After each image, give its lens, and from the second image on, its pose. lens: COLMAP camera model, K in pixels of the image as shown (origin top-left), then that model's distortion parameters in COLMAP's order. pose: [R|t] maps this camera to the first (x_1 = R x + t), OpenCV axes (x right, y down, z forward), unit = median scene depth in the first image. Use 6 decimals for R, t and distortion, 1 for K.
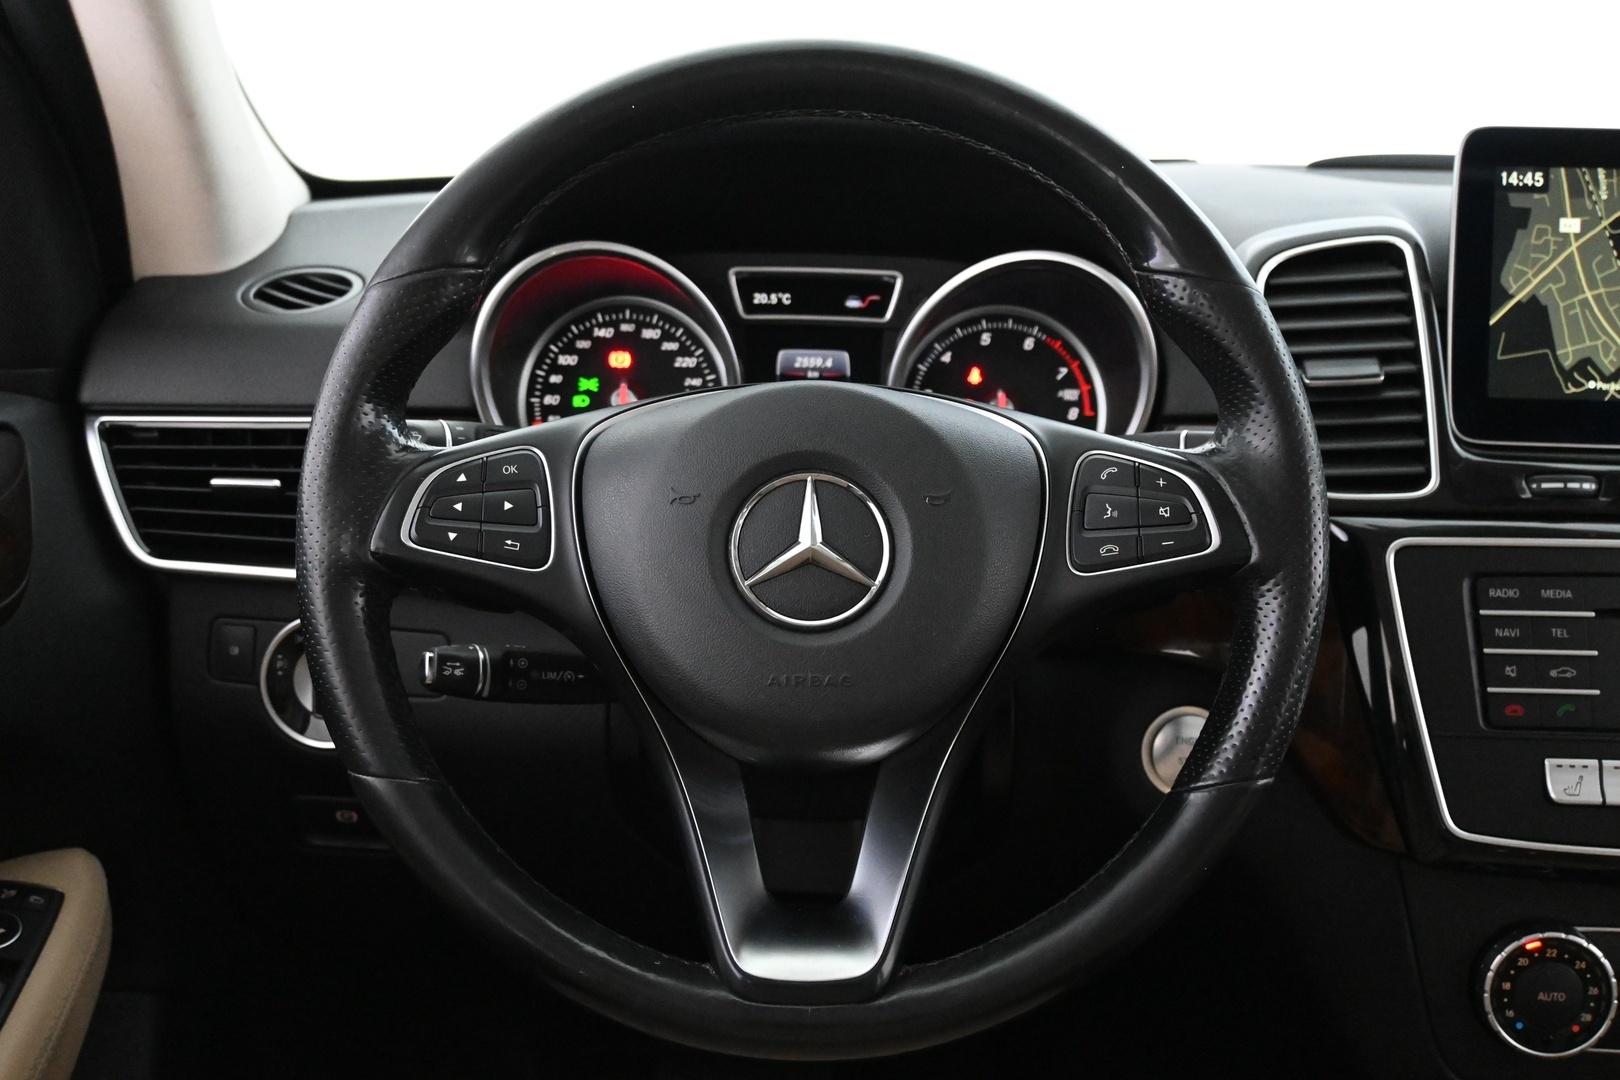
lens RADIAL K [[1756.4, 0, 810.0], [0, 1756.4, 540.0], [0, 0, 1]] dist [0.000138, -0.001147]
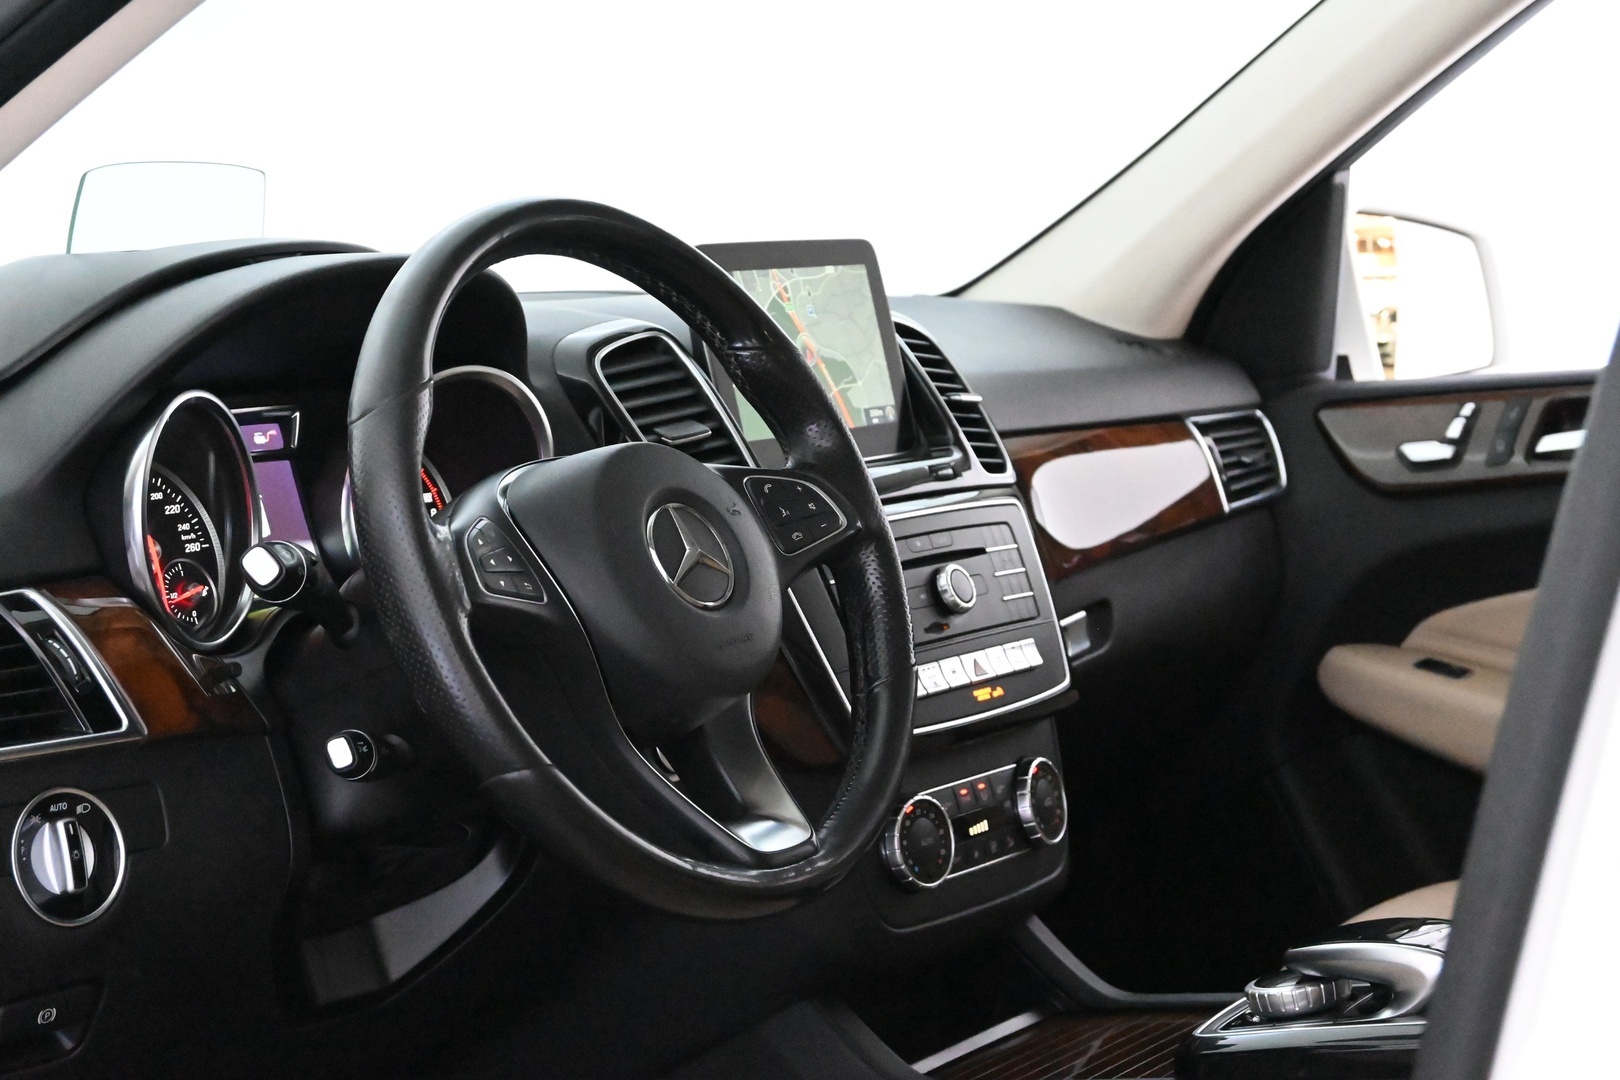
lens RADIAL K [[3103.0, 0, 810.0], [0, 3103.0, 540.0], [0, 0, 1]] dist [0.002887, 0.003882]
pose [[0.572403, -0.129407, 0.809697, -1.532361], [0.244265, 0.969546, -0.017725, 0.045820], [-0.782745, 0.207927, 0.586581, -0.411392]]
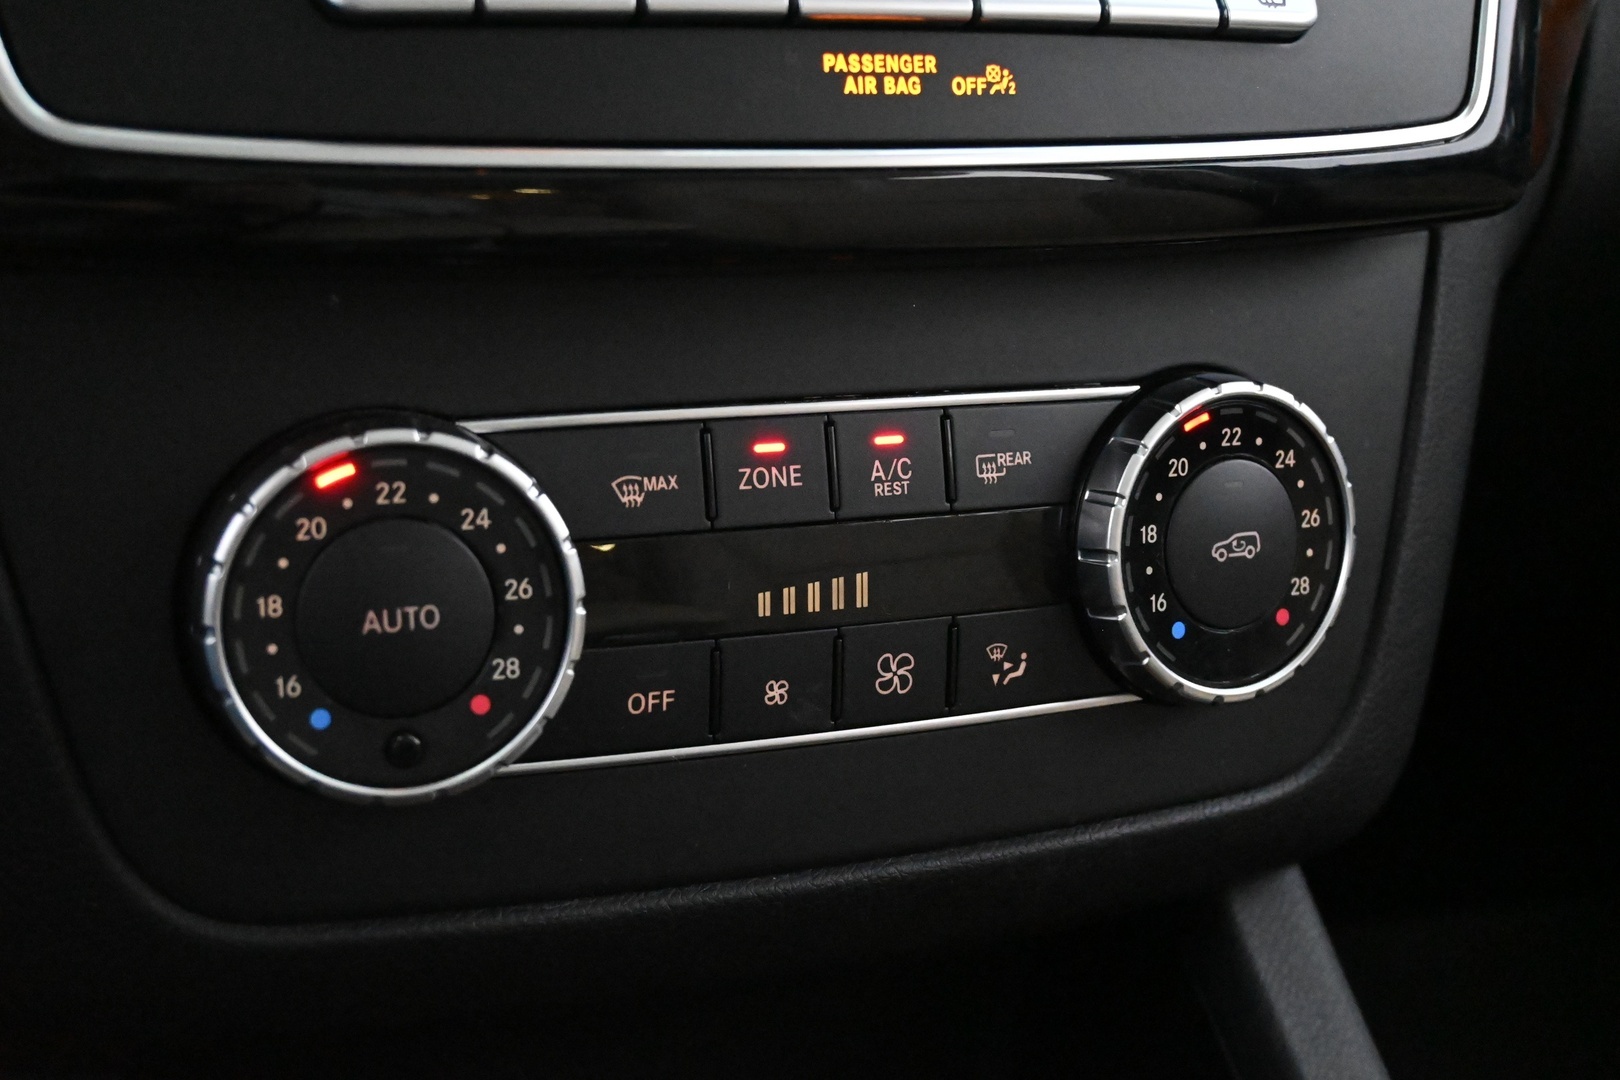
lens RADIAL K [[2243.0, 0, 810.0], [0, 2243.0, 540.0], [0, 0, 1]] dist [-0.010684, -0.008227]
pose [[0.916418, -0.103840, 0.386516, 0.313537], [0.076301, 0.993372, 0.085967, 0.203562], [-0.392881, -0.049291, 0.918267, 0.544617]]
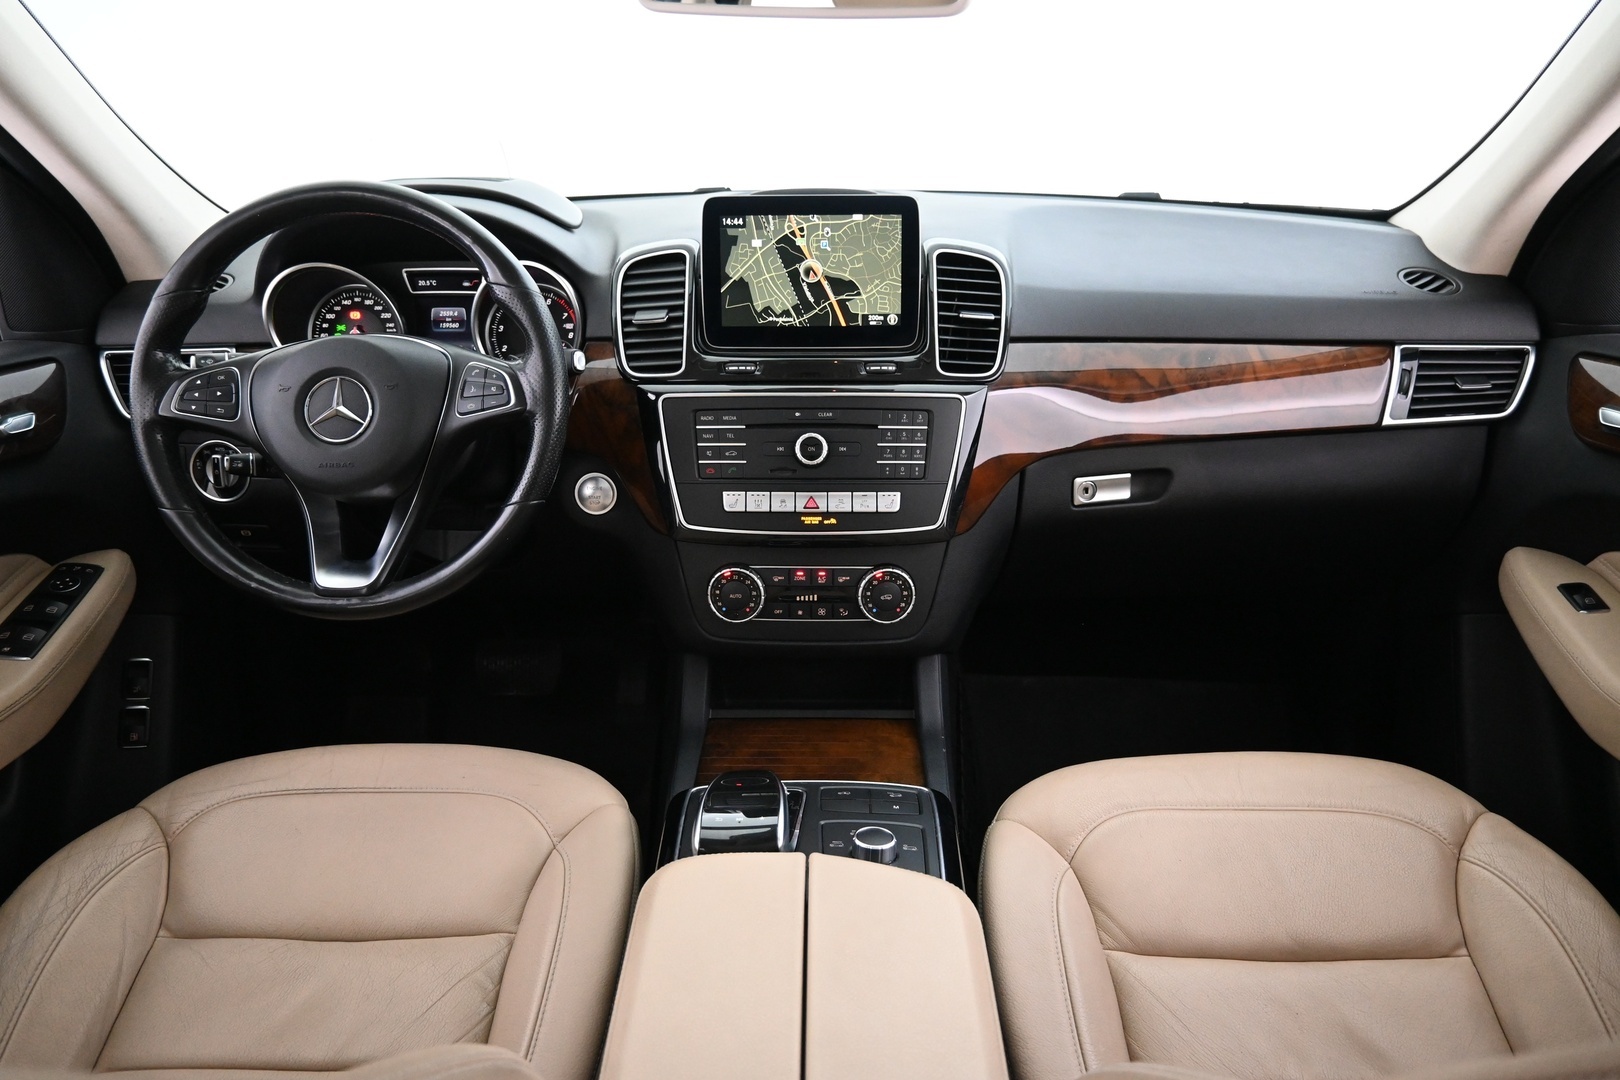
lens RADIAL K [[1080.5, 0, 810.0], [0, 1080.5, 540.0], [0, 0, 1]] dist [0.000737, 0.000257]
pose [[0.999409, -0.022716, -0.025806, 0.530740], [0.026287, 0.988673, 0.147763, -0.015263], [0.022157, -0.148354, 0.988686, -0.353670]]
